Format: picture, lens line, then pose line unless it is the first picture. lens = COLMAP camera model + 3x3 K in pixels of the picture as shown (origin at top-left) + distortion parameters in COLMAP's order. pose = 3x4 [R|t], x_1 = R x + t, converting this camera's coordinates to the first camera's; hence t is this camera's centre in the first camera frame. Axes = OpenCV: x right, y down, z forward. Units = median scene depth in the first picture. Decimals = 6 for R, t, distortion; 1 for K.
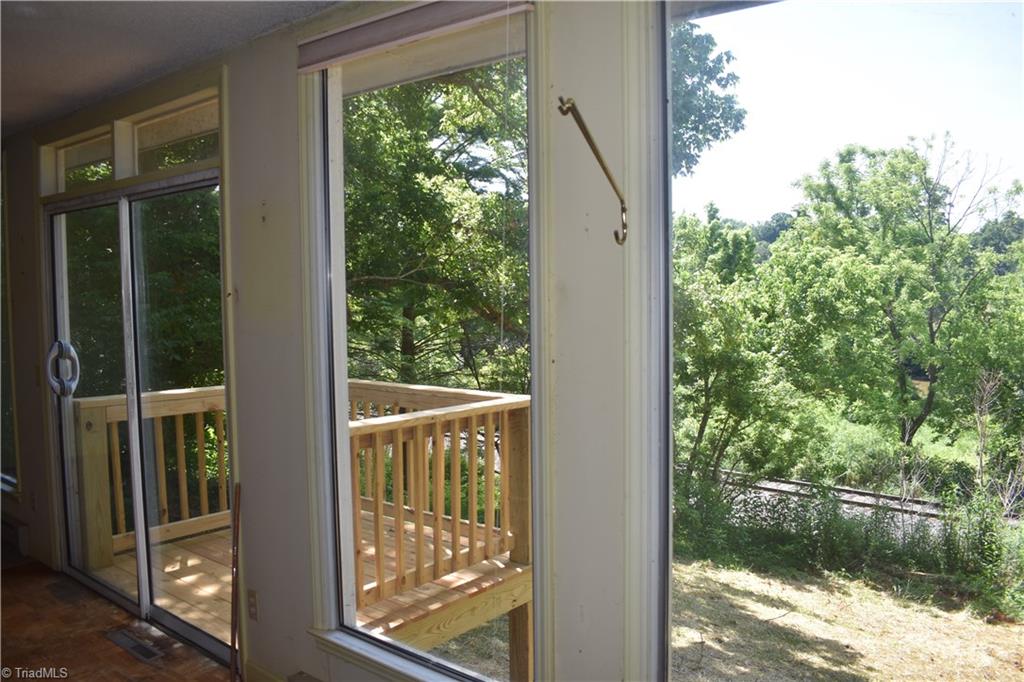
lens RADIAL K [[827.6, 0, 516.8], [0, 827.6, 342.0], [0, 0, 1]] dist [-0.066754, -0.004979]
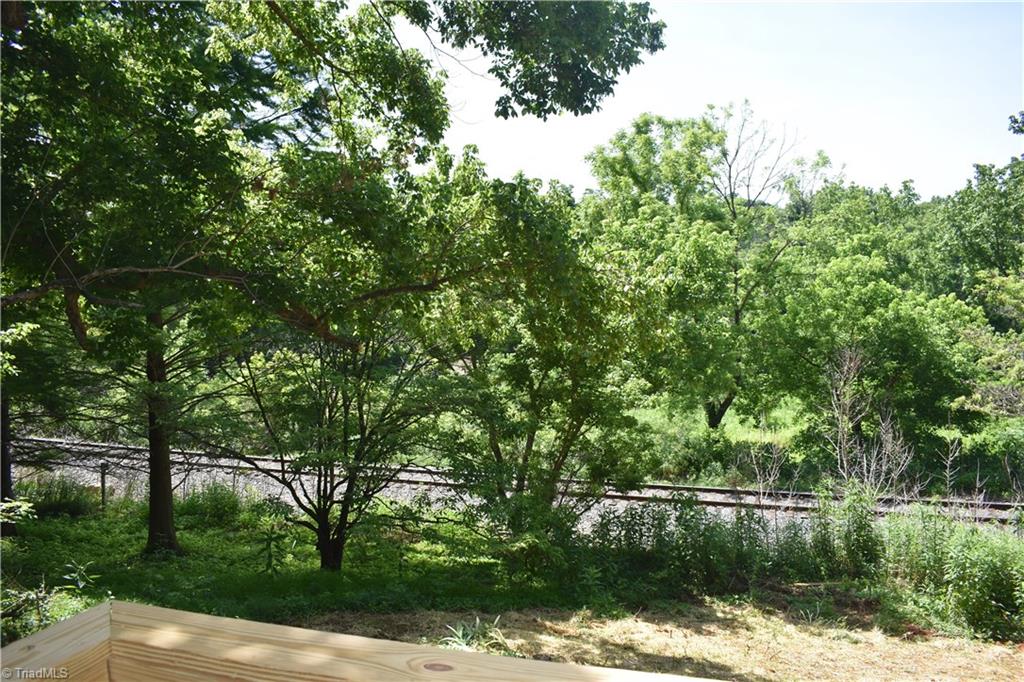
lens RADIAL K [[827.6, 0, 504.0], [0, 827.6, 337.9], [0, 0, 1]] dist [-0.066754, -0.004979]
pose [[0.952310, -0.058968, 0.299381, -0.063966], [0.057572, 0.998250, 0.013490, -0.014221], [-0.299653, 0.004389, 0.954038, 0.242670]]
